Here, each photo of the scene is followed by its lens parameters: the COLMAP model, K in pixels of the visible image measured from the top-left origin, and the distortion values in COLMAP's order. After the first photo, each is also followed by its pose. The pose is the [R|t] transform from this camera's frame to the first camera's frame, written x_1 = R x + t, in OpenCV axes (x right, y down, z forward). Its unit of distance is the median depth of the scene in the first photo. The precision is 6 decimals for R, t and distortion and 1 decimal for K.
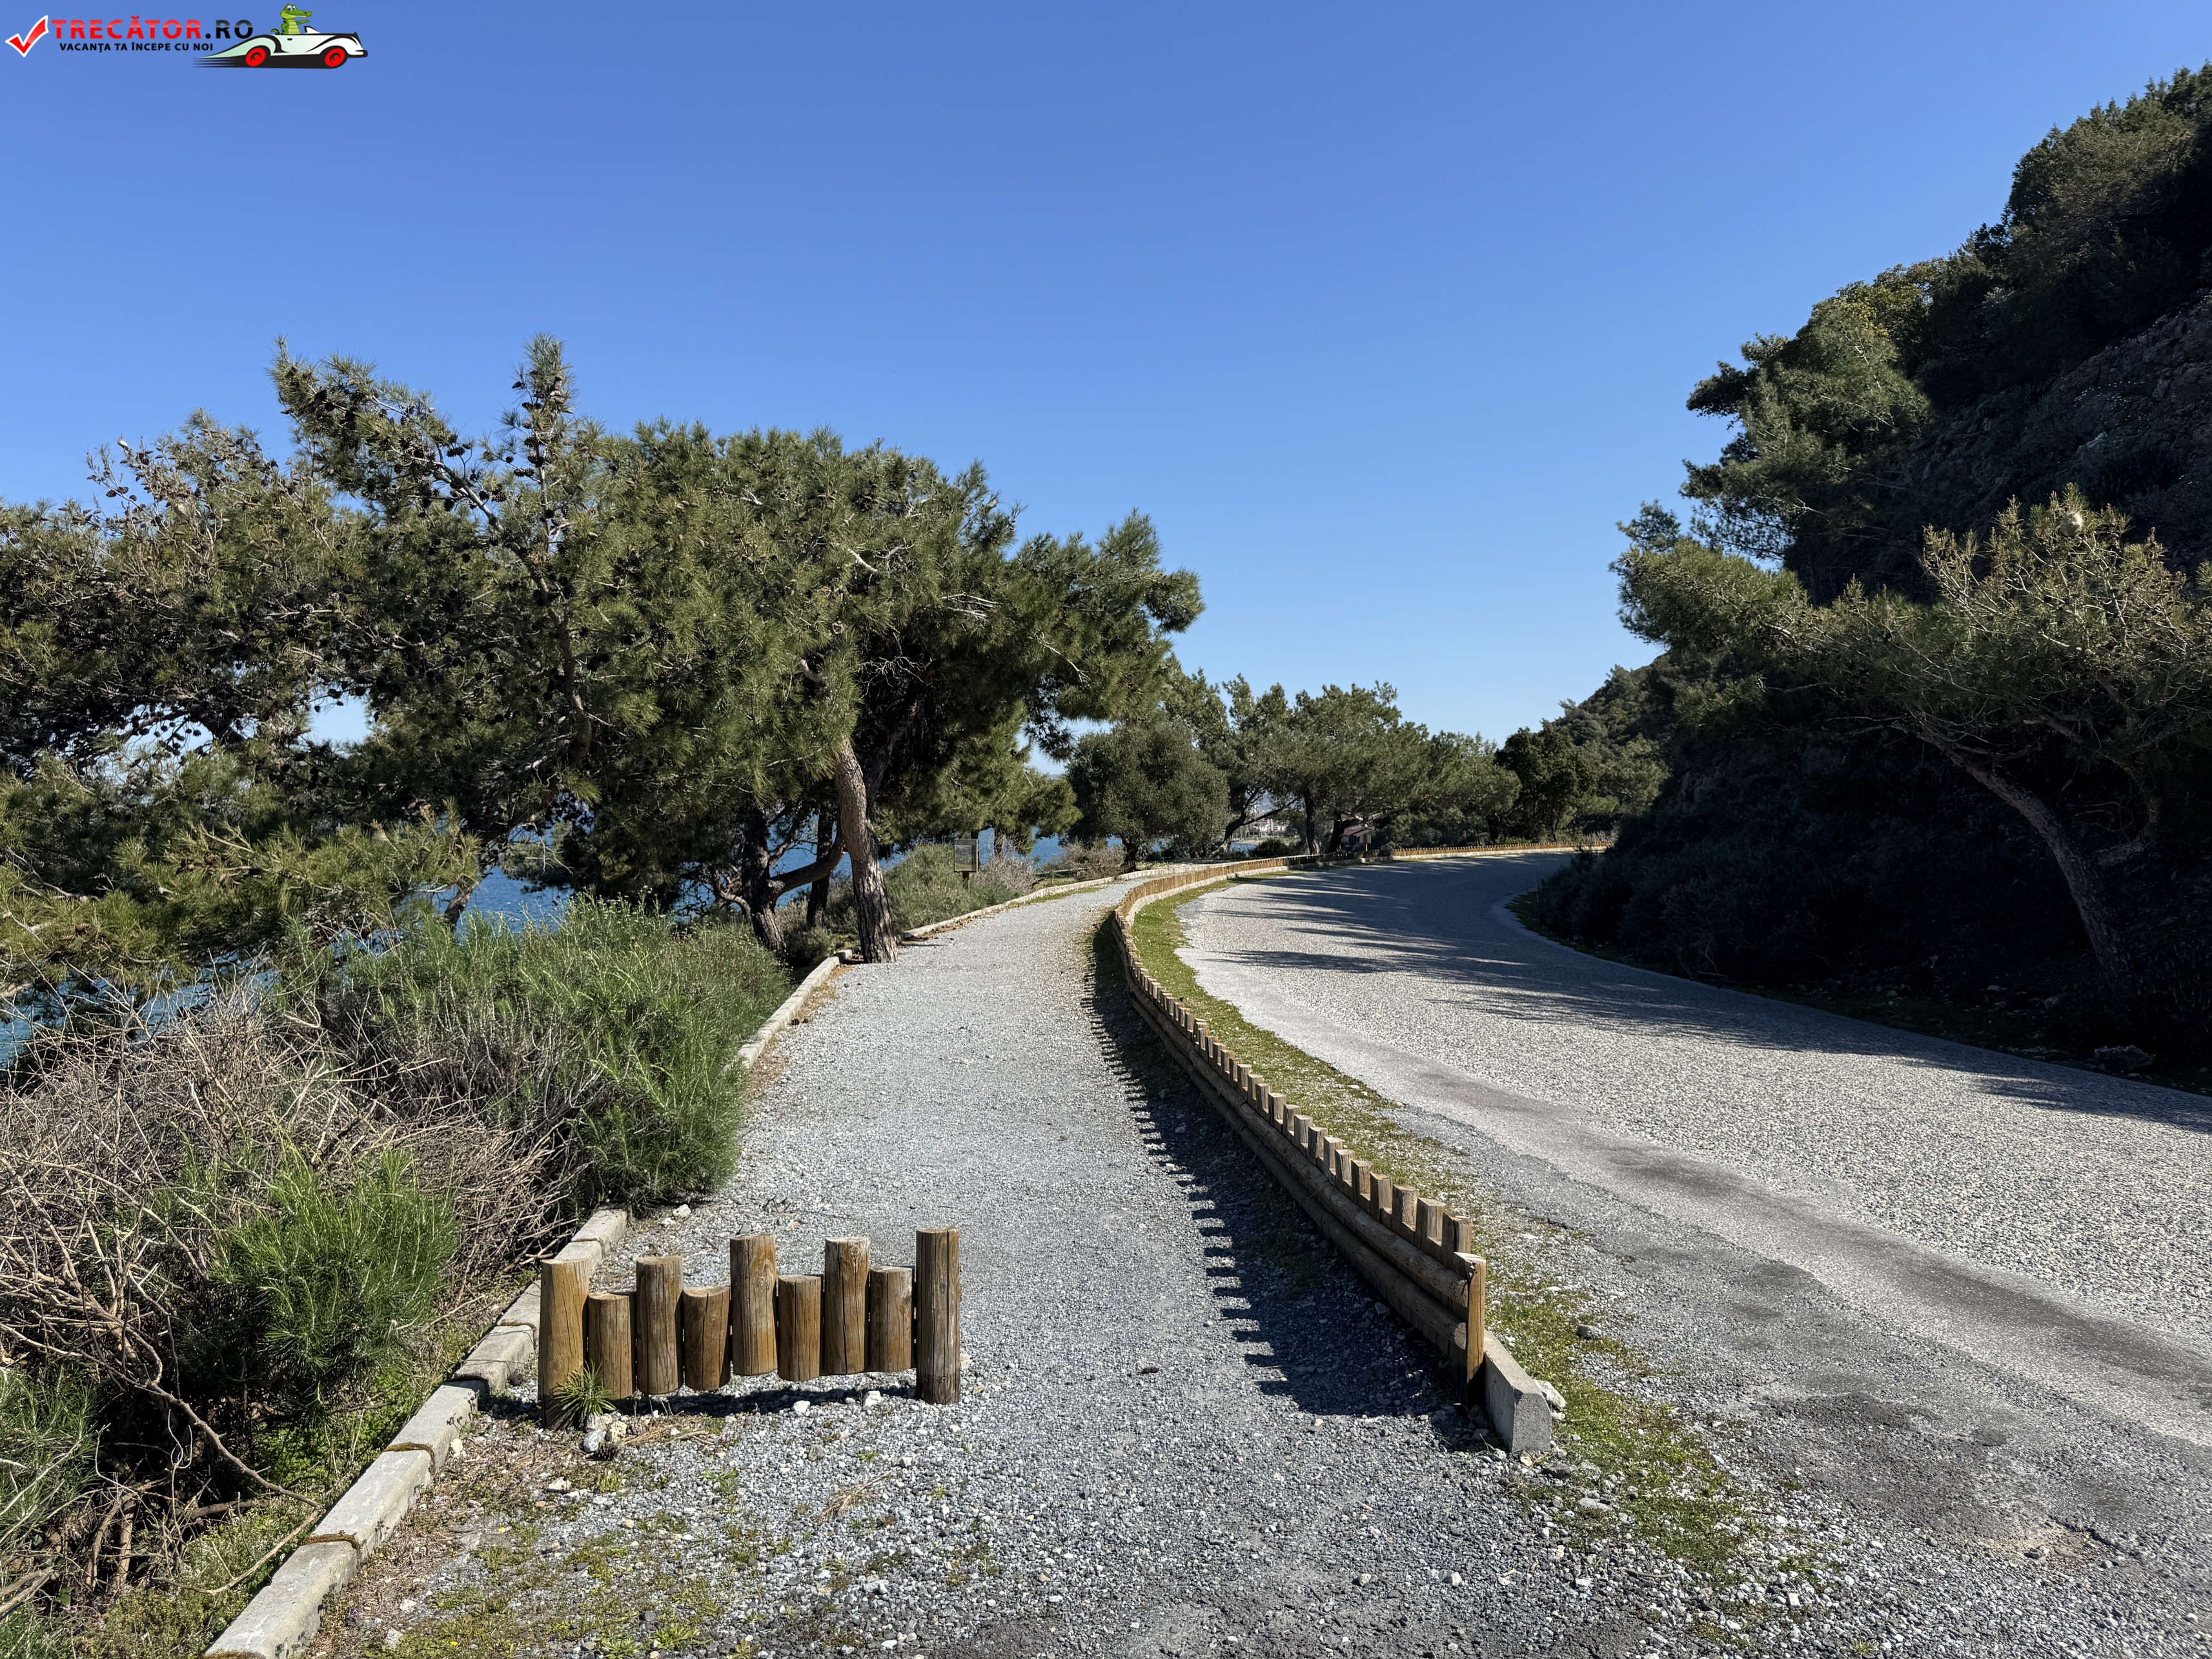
lens RADIAL K [[1541.0, 0, 1105.8], [0, 1541.0, 852.2], [0, 0, 1]] dist [0.195569, -0.262299]
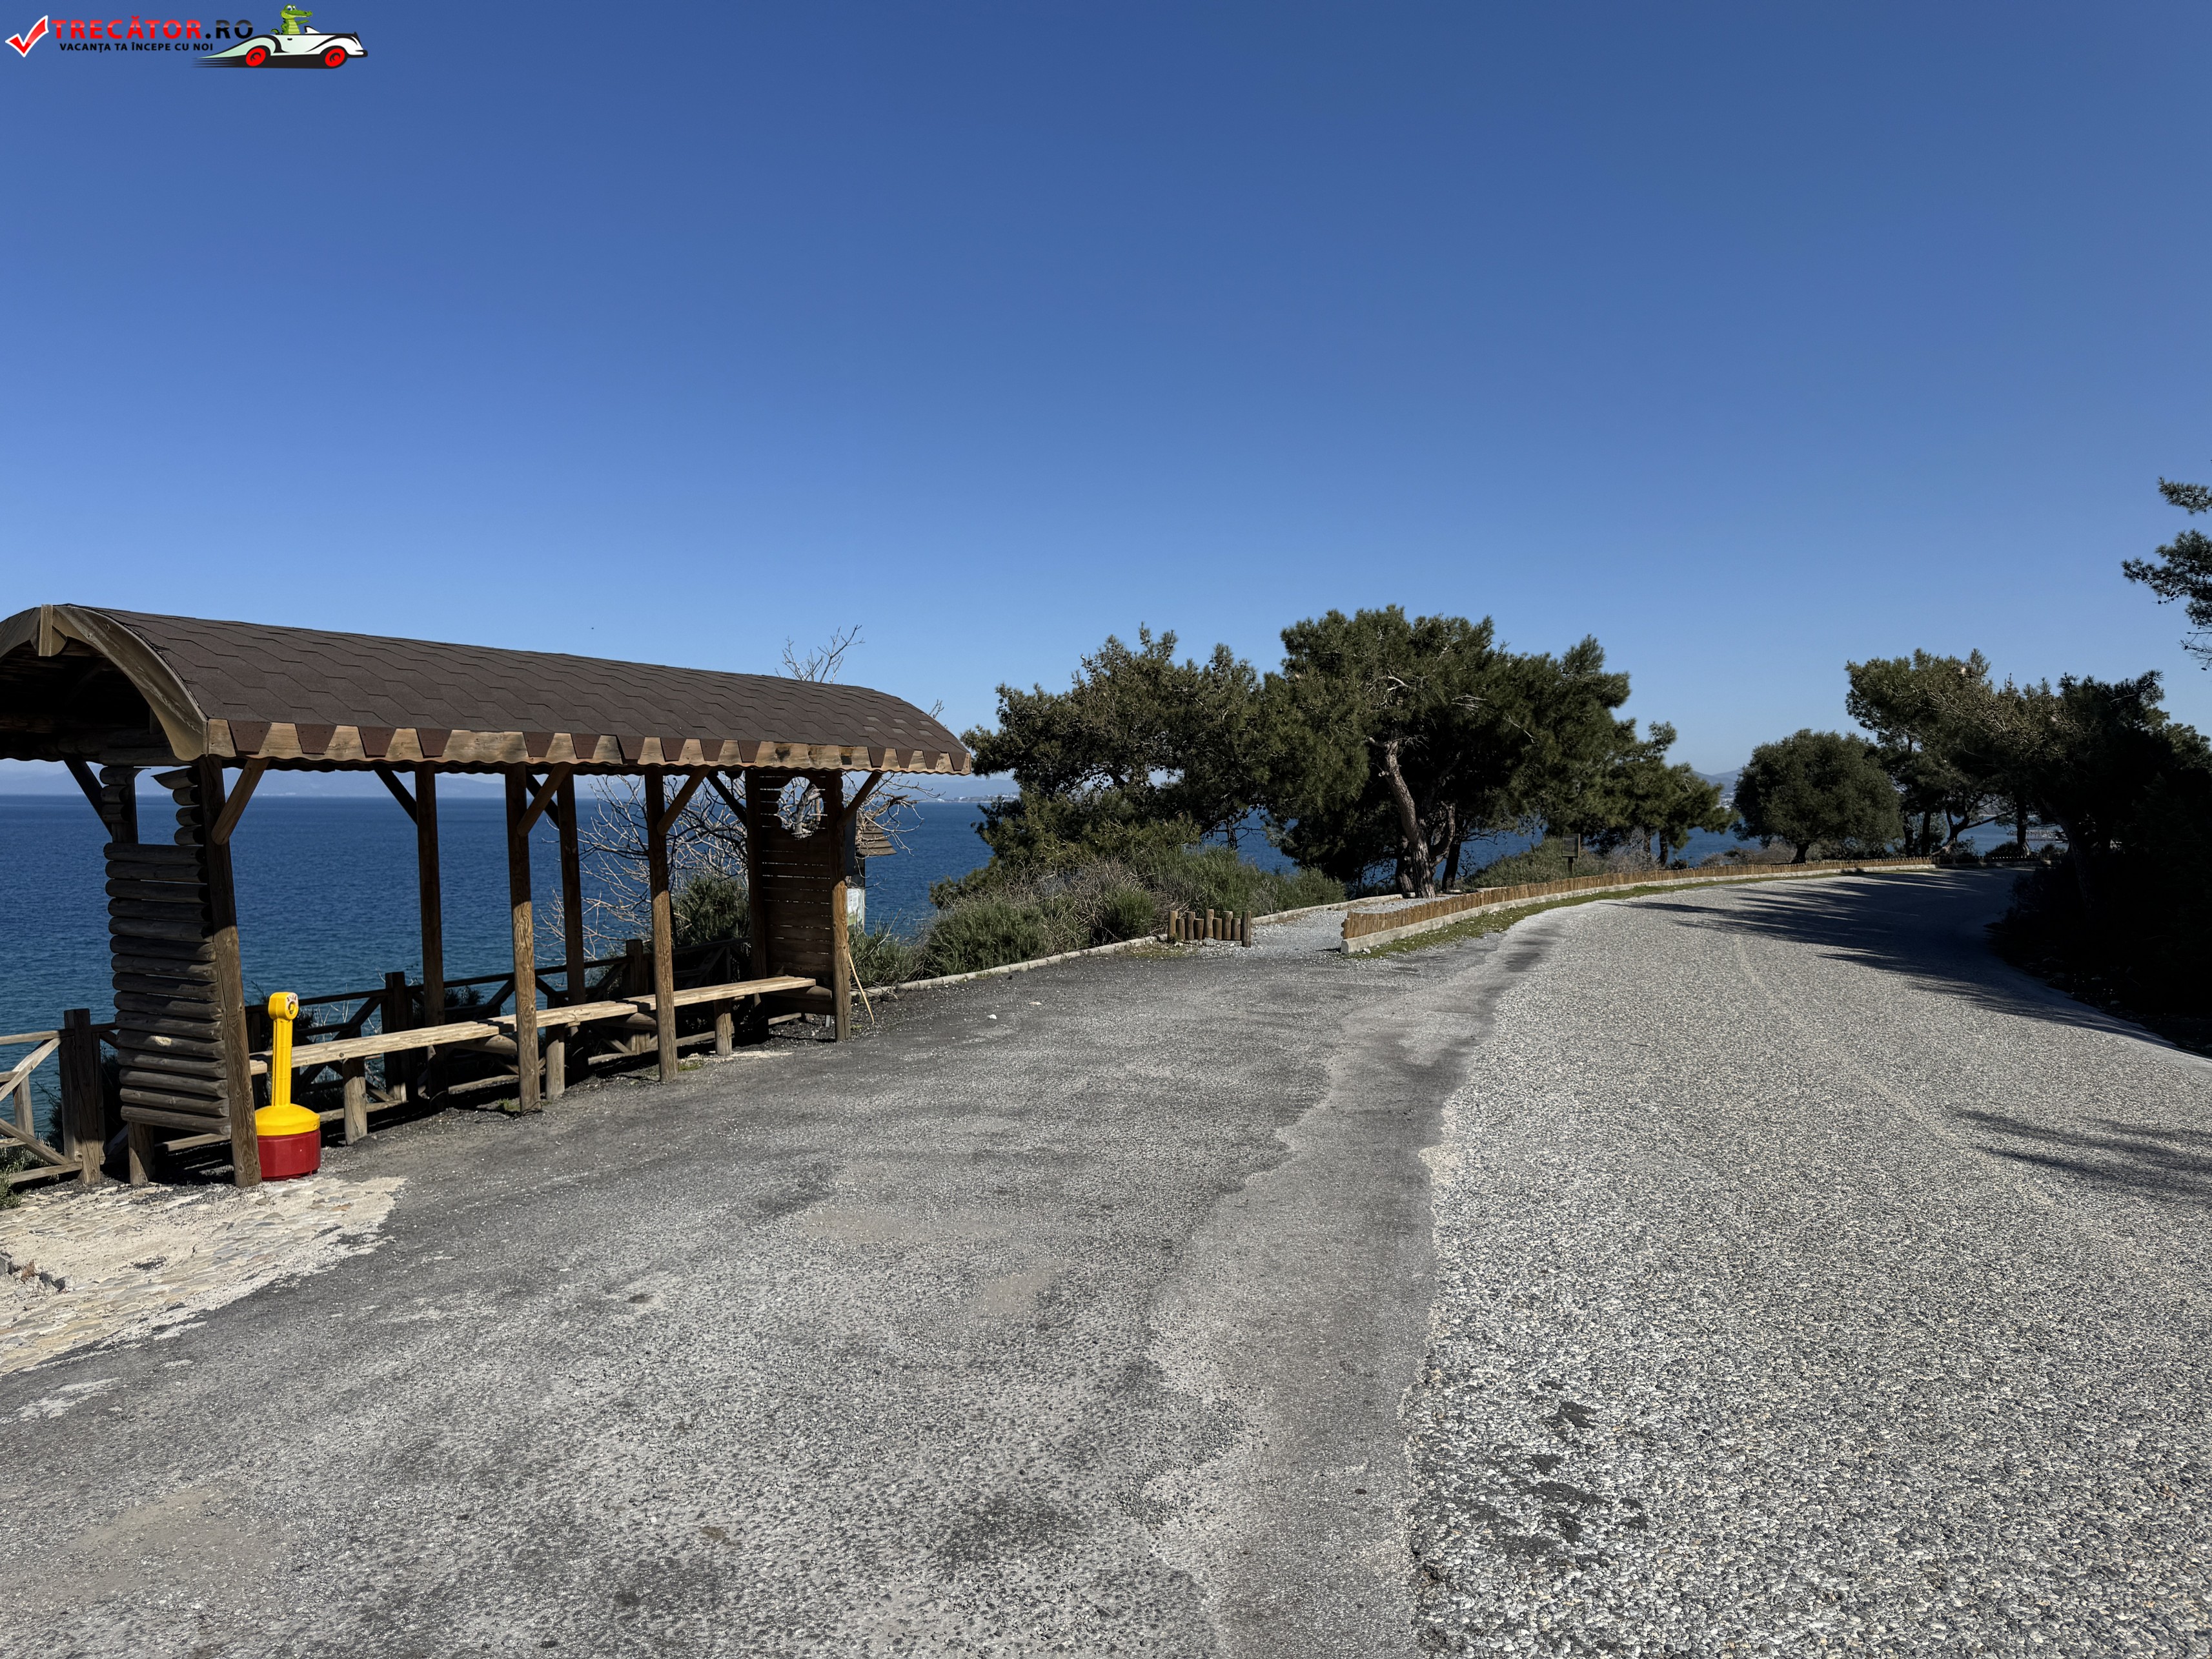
lens RADIAL K [[1541.0, 0, 1105.8], [0, 1541.0, 852.2], [0, 0, 1]] dist [0.195569, -0.262299]
pose [[0.871652, 0.026413, -0.489414, 0.602420], [-0.024789, 0.999645, 0.009800, 0.011644], [0.489499, 0.003590, 0.871997, -1.087703]]
